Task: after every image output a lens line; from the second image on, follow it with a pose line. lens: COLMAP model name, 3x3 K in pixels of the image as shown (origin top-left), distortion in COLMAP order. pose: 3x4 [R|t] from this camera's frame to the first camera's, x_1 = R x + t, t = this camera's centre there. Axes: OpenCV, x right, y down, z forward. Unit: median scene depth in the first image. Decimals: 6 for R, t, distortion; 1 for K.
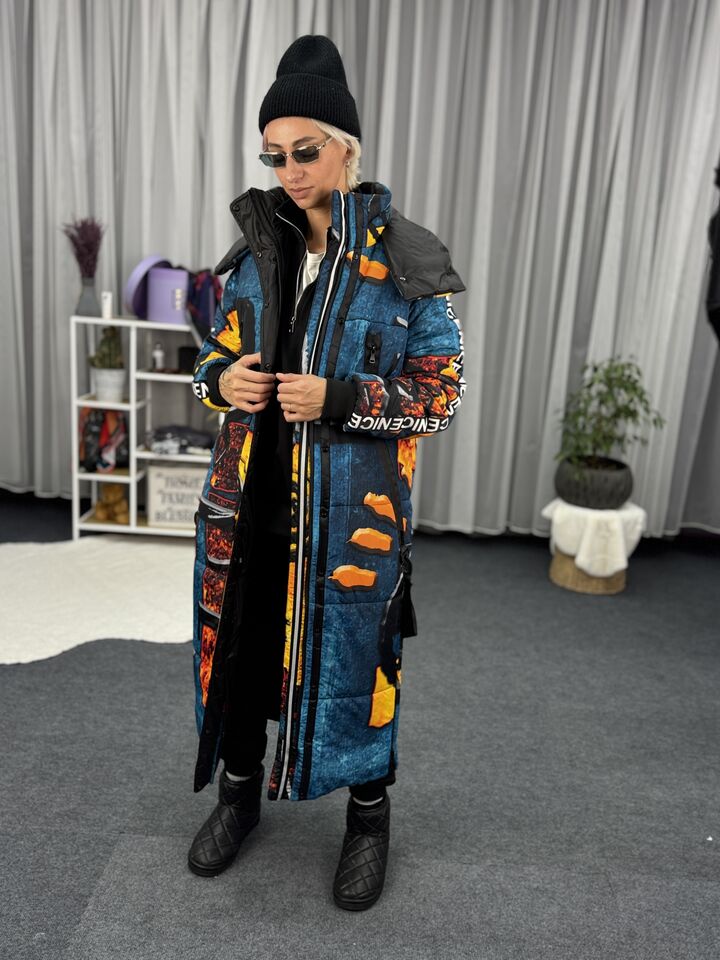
lens RADIAL K [[855.6, 0, 371.3], [0, 855.6, 506.5], [0, 0, 1]] dist [0.160242, -0.364648]
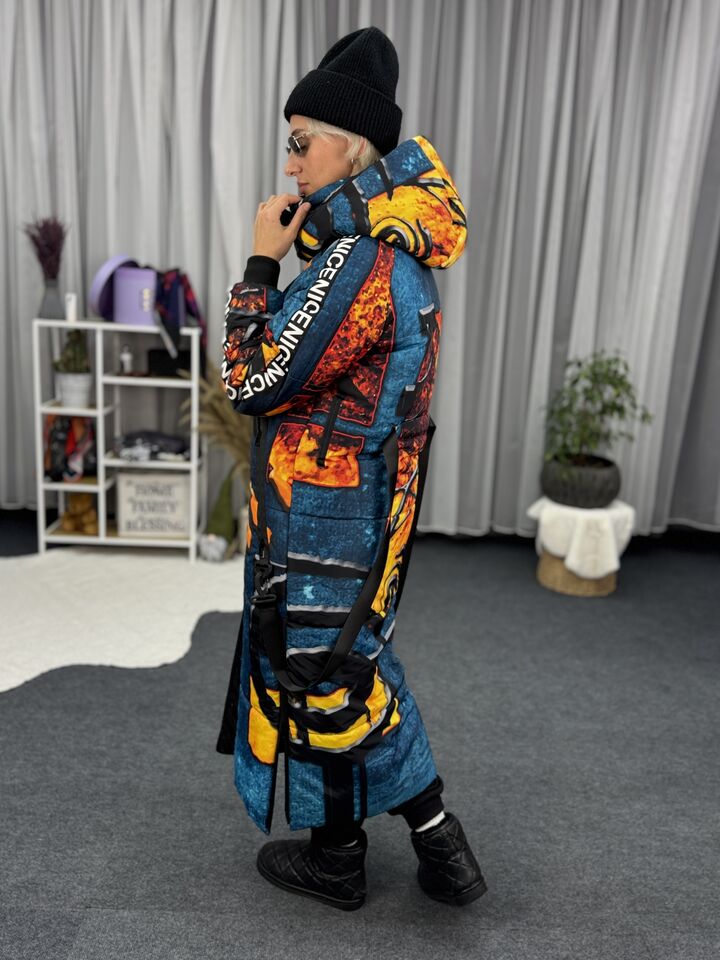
lens RADIAL K [[820.8, 0, 363.7], [0, 820.8, 479.9], [0, 0, 1]] dist [0.114571, -0.214144]
pose [[0.999293, -0.022613, 0.030047, -0.018273], [0.023258, 0.999503, -0.021297, -0.018937], [-0.029550, 0.021981, 0.999322, 0.102776]]
